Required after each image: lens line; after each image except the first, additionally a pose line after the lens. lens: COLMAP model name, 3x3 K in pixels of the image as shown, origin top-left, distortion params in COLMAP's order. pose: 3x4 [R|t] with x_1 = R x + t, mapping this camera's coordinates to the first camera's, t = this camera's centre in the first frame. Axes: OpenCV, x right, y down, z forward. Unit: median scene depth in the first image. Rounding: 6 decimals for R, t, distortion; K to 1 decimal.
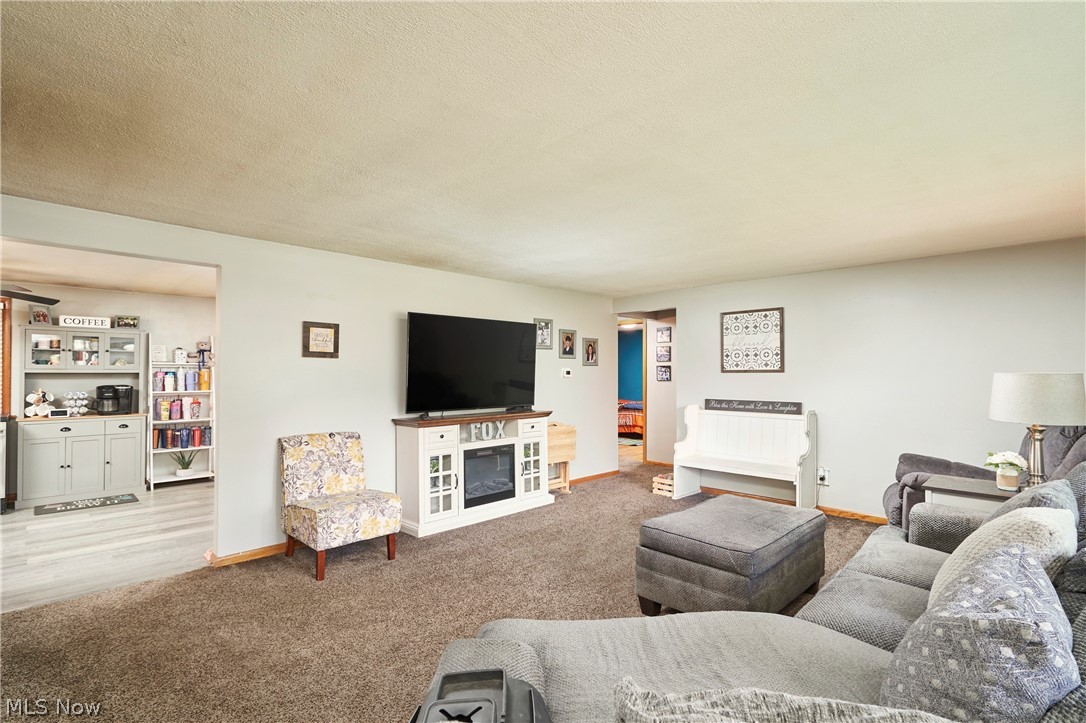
lens RADIAL K [[505.6, 0, 541.7], [0, 505.6, 366.5], [0, 0, 1]] dist [-0.002837, -0.000463]
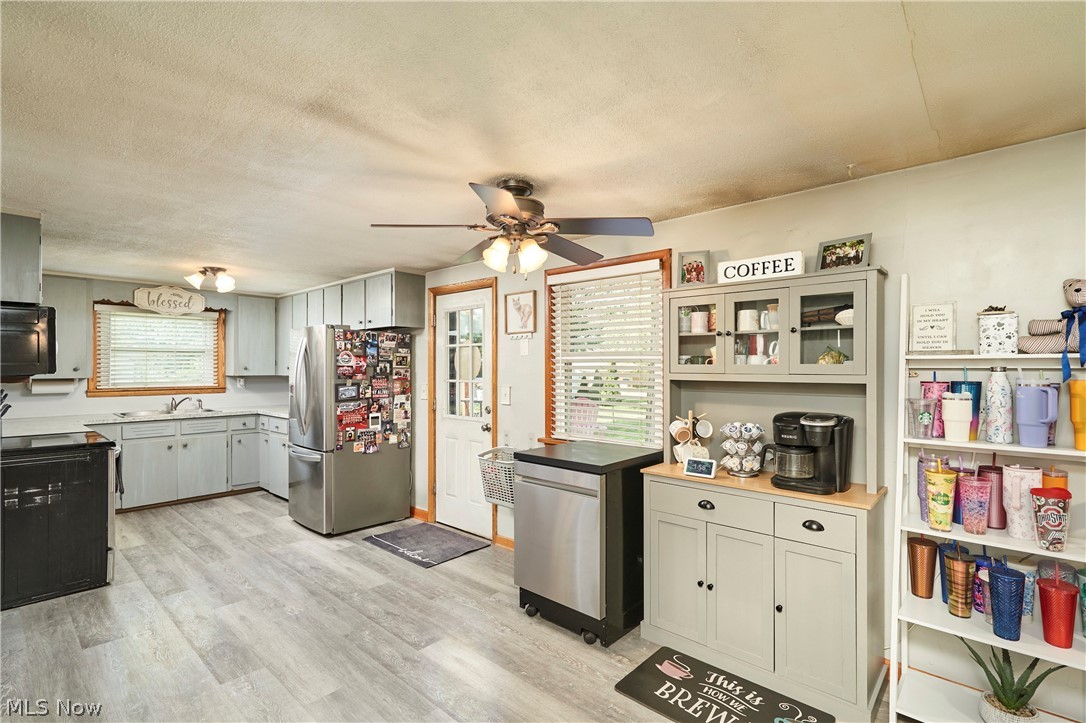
lens RADIAL K [[505.6, 0, 541.7], [0, 505.6, 366.5], [0, 0, 1]] dist [-0.002837, -0.000463]
pose [[0.042806, -0.001660, -0.999082, -0.446583], [0.010642, 0.999943, -0.001206, -0.002604], [0.999027, -0.010581, 0.042821, 0.759842]]
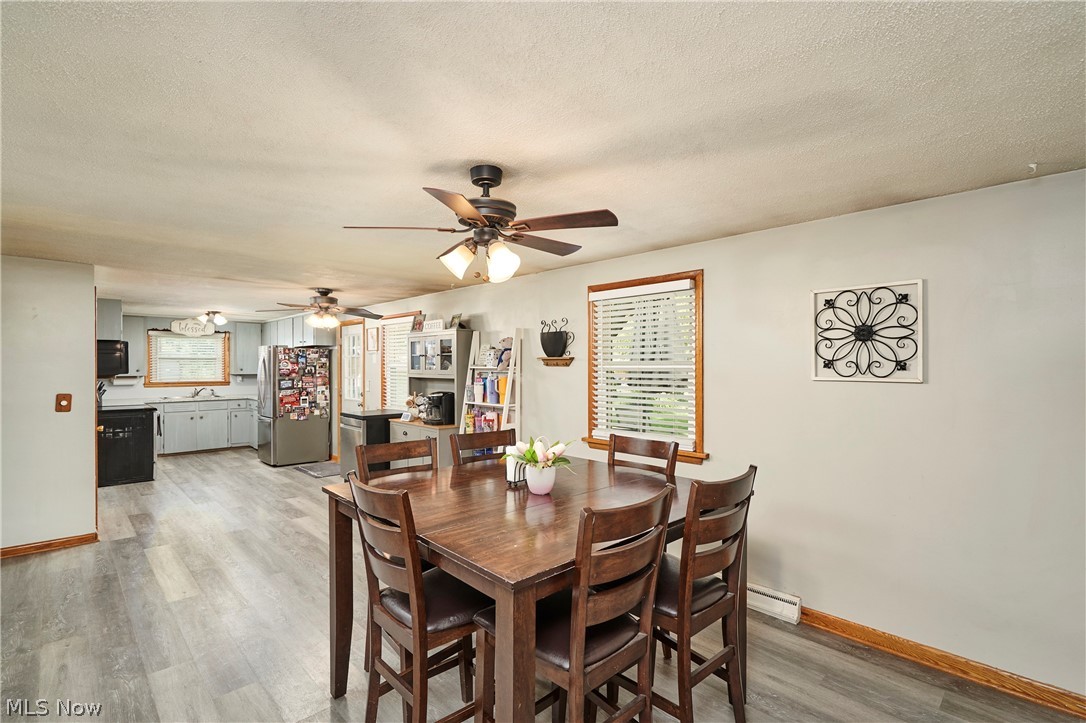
lens RADIAL K [[505.6, 0, 541.7], [0, 505.6, 366.5], [0, 0, 1]] dist [-0.002837, -0.000463]
pose [[-0.027727, 0.003362, -0.999610, 0.085380], [0.011950, 0.999924, 0.003031, -0.009896], [0.999544, -0.011862, -0.027765, 1.210026]]
